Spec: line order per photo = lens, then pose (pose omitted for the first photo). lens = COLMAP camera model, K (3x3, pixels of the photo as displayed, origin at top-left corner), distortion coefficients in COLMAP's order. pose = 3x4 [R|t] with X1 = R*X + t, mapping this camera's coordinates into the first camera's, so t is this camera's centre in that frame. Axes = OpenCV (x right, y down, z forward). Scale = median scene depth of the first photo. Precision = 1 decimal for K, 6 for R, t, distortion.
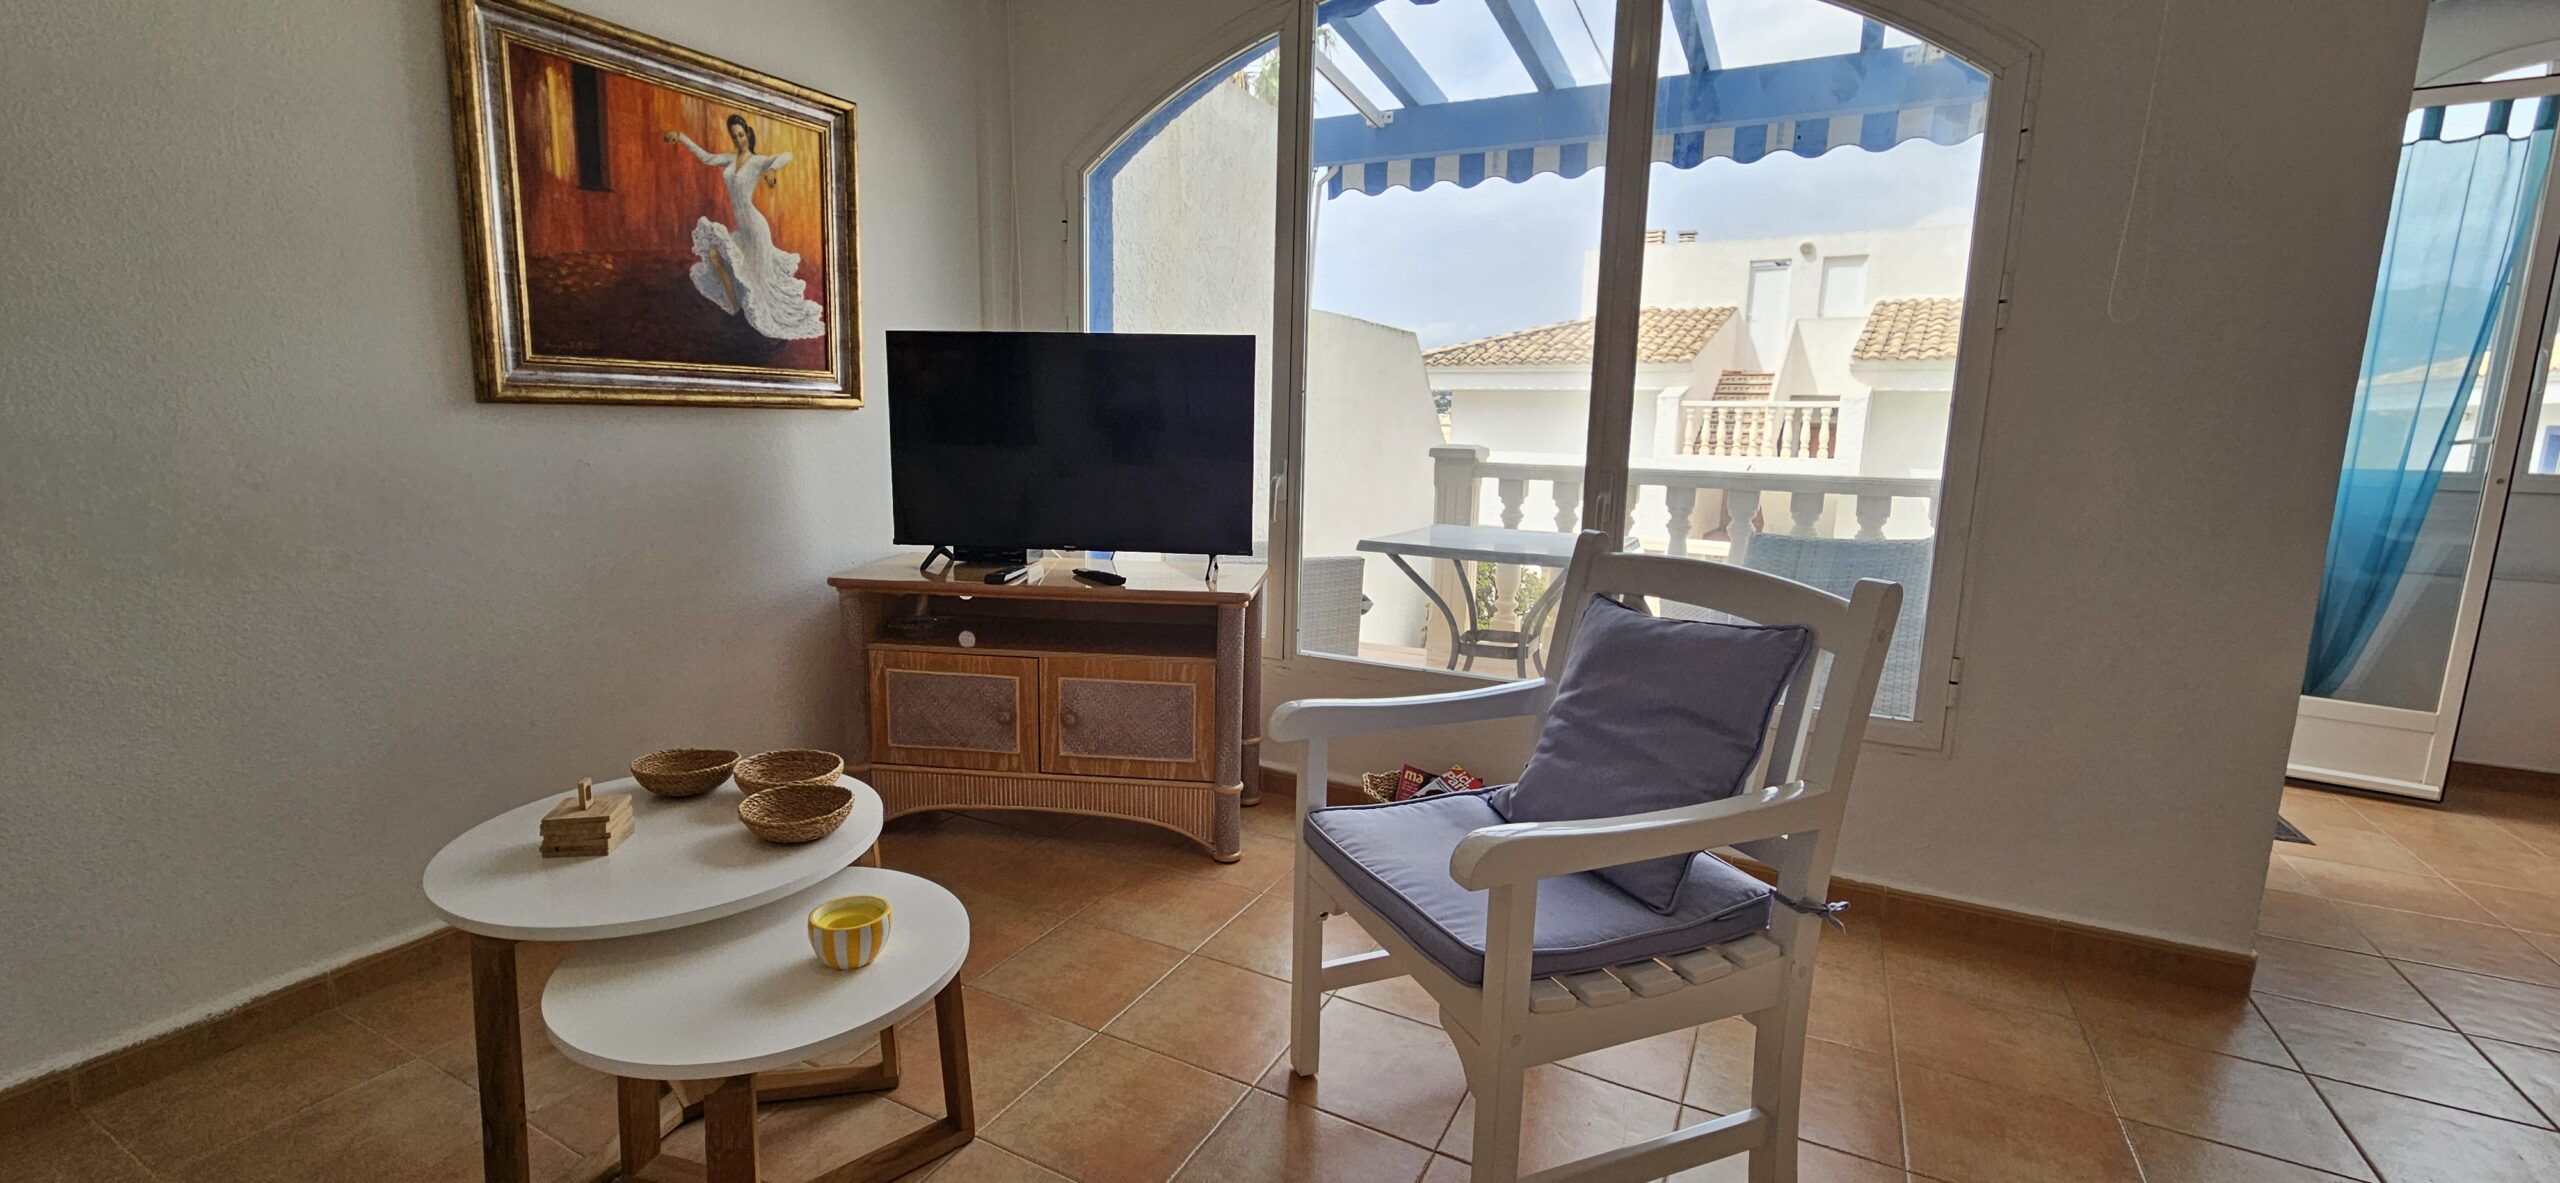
lens RADIAL K [[1062.0, 0, 1253.5], [0, 1062.0, 582.3], [0, 0, 1]] dist [-0.002280, -0.000272]
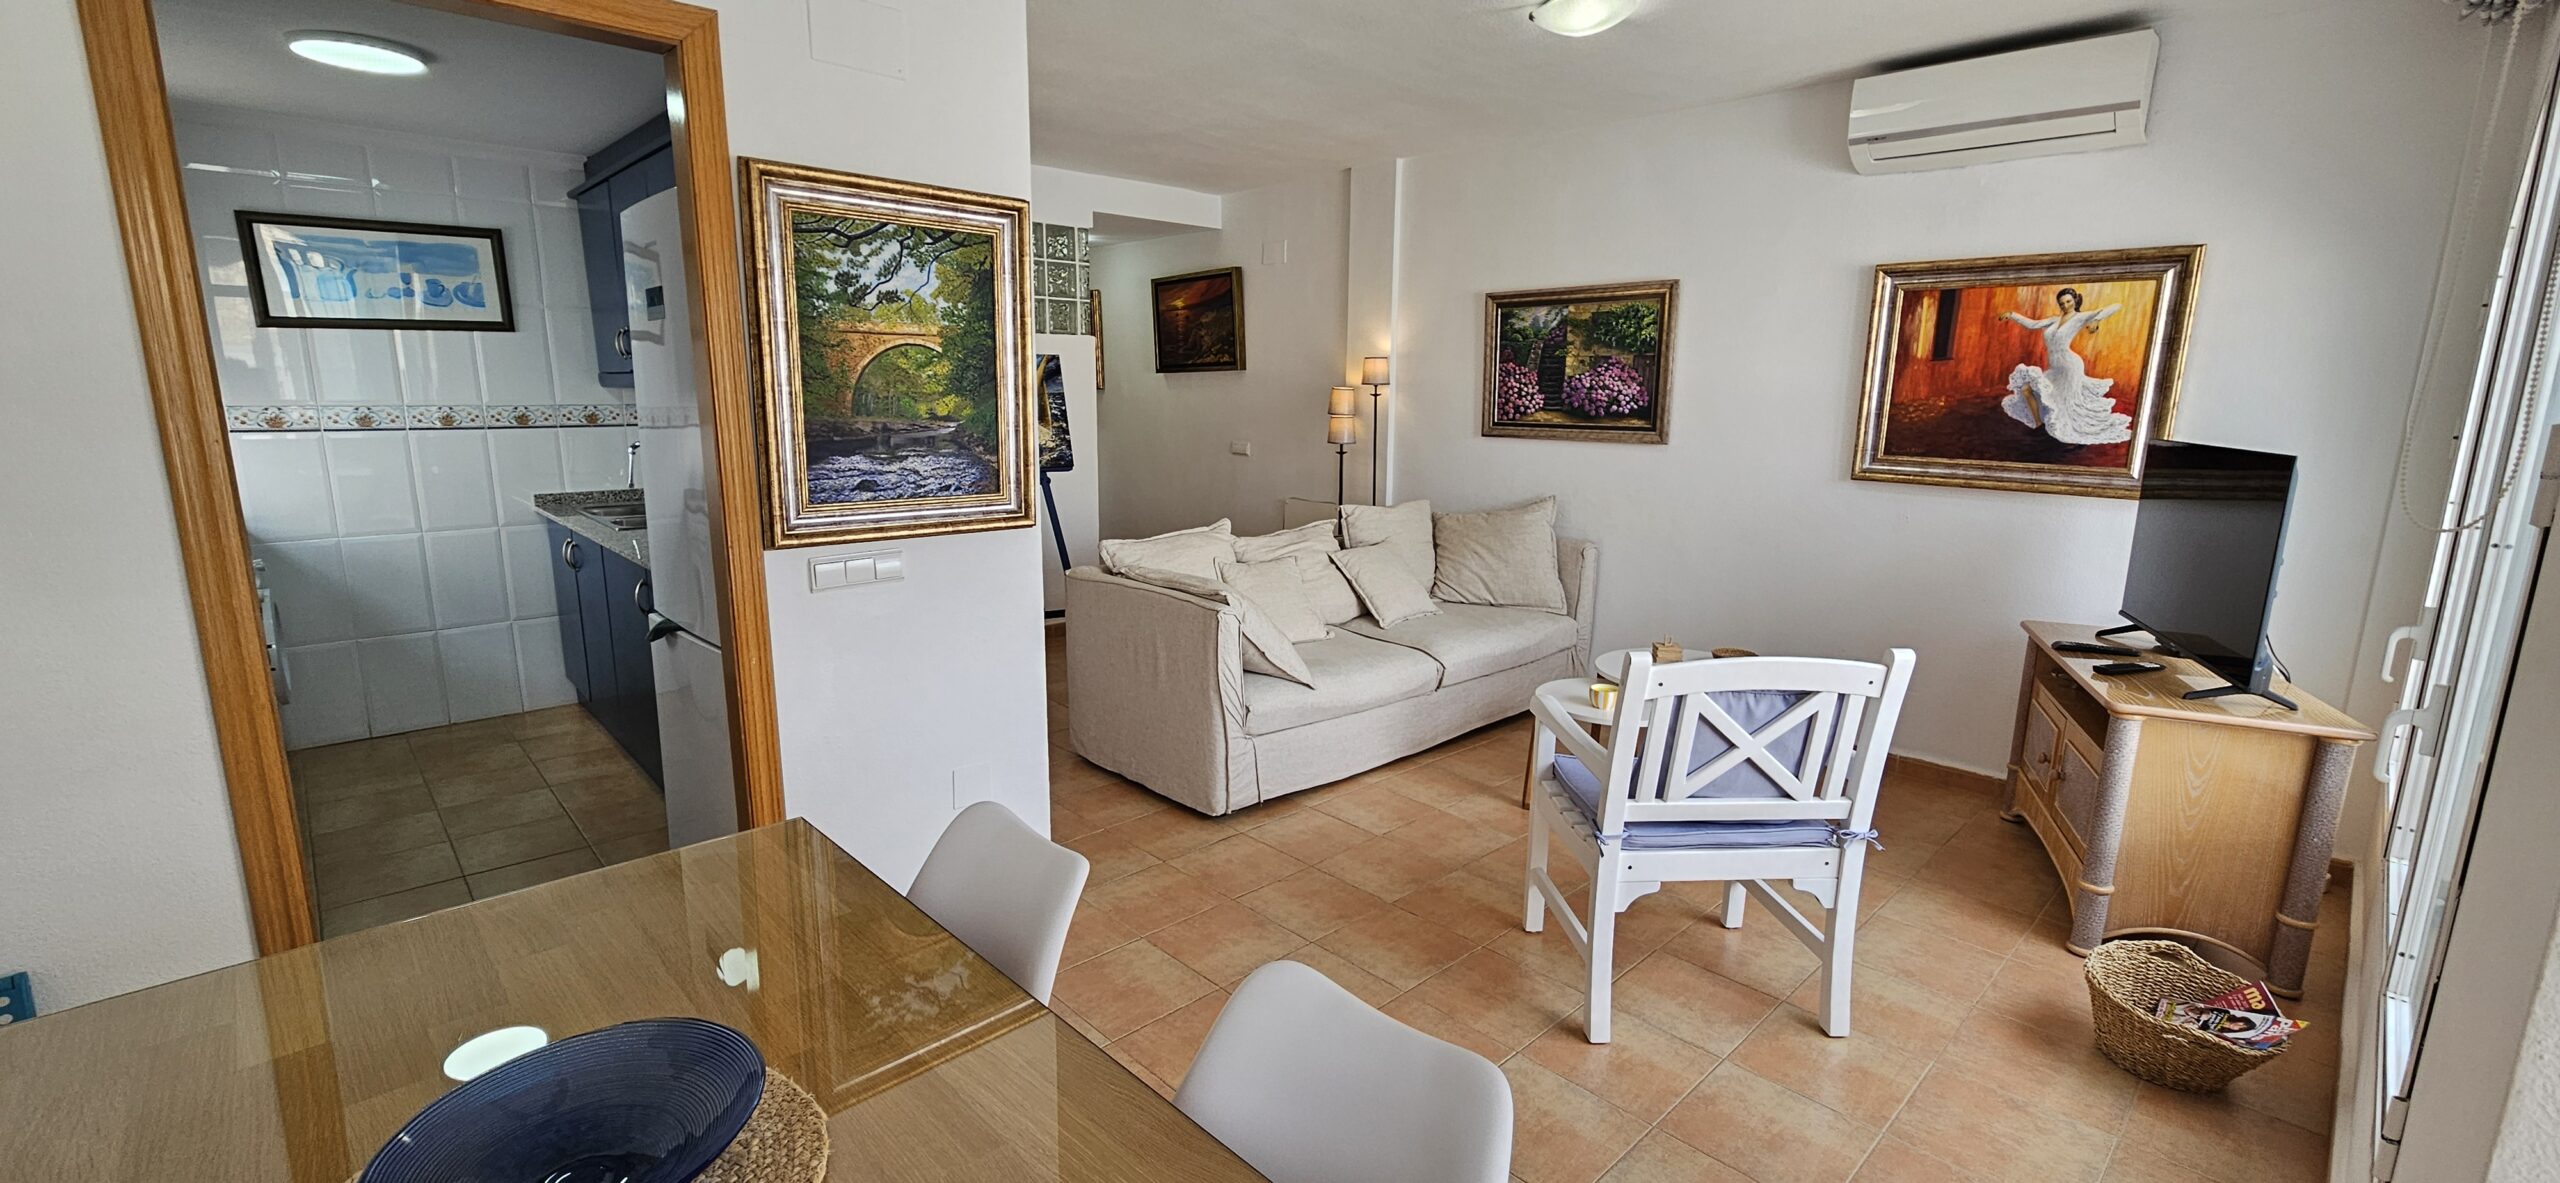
lens RADIAL K [[1051.6, 0, 1278.7], [0, 1051.6, 590.9], [0, 0, 1]] dist [-0.001036, -0.000038]
pose [[-0.309255, 0.162515, -0.936990, 1.168860], [-0.165365, 0.961089, 0.221274, -0.182462], [0.936491, 0.223376, -0.270347, 0.467559]]
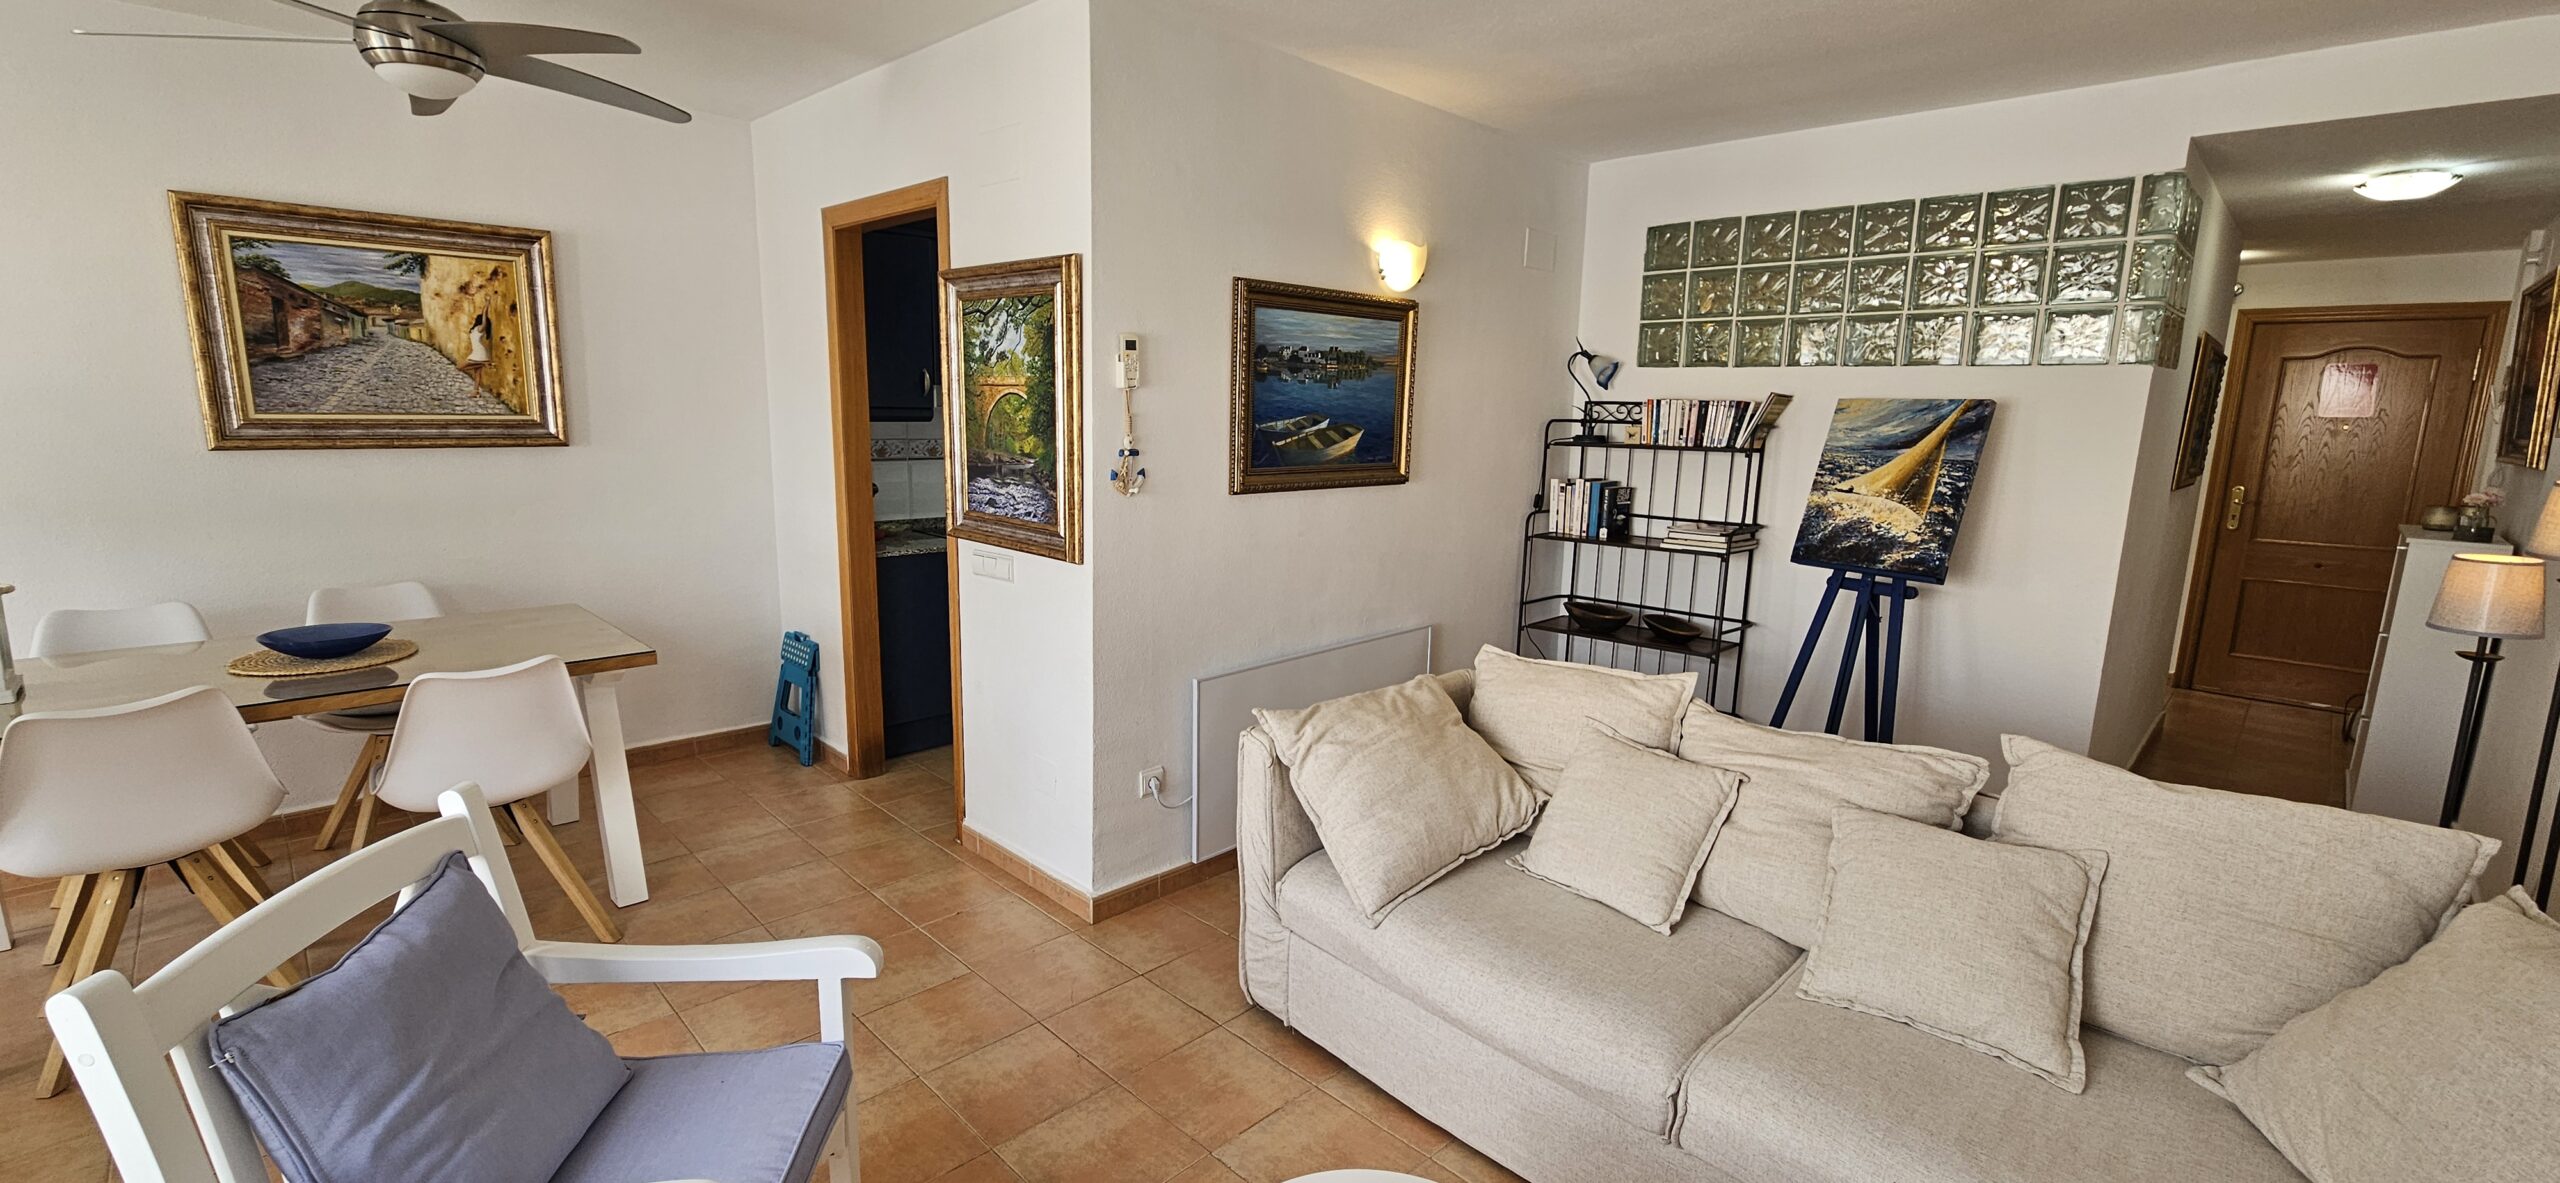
lens RADIAL K [[1061.2, 0, 1262.3], [0, 1061.2, 587.0], [0, 0, 1]] dist [-0.000554, -0.000097]
pose [[-0.956500, -0.088917, 0.277851, -0.300847], [0.005173, 0.947100, 0.320896, -0.306484], [-0.291686, 0.308374, -0.905442, 0.907963]]
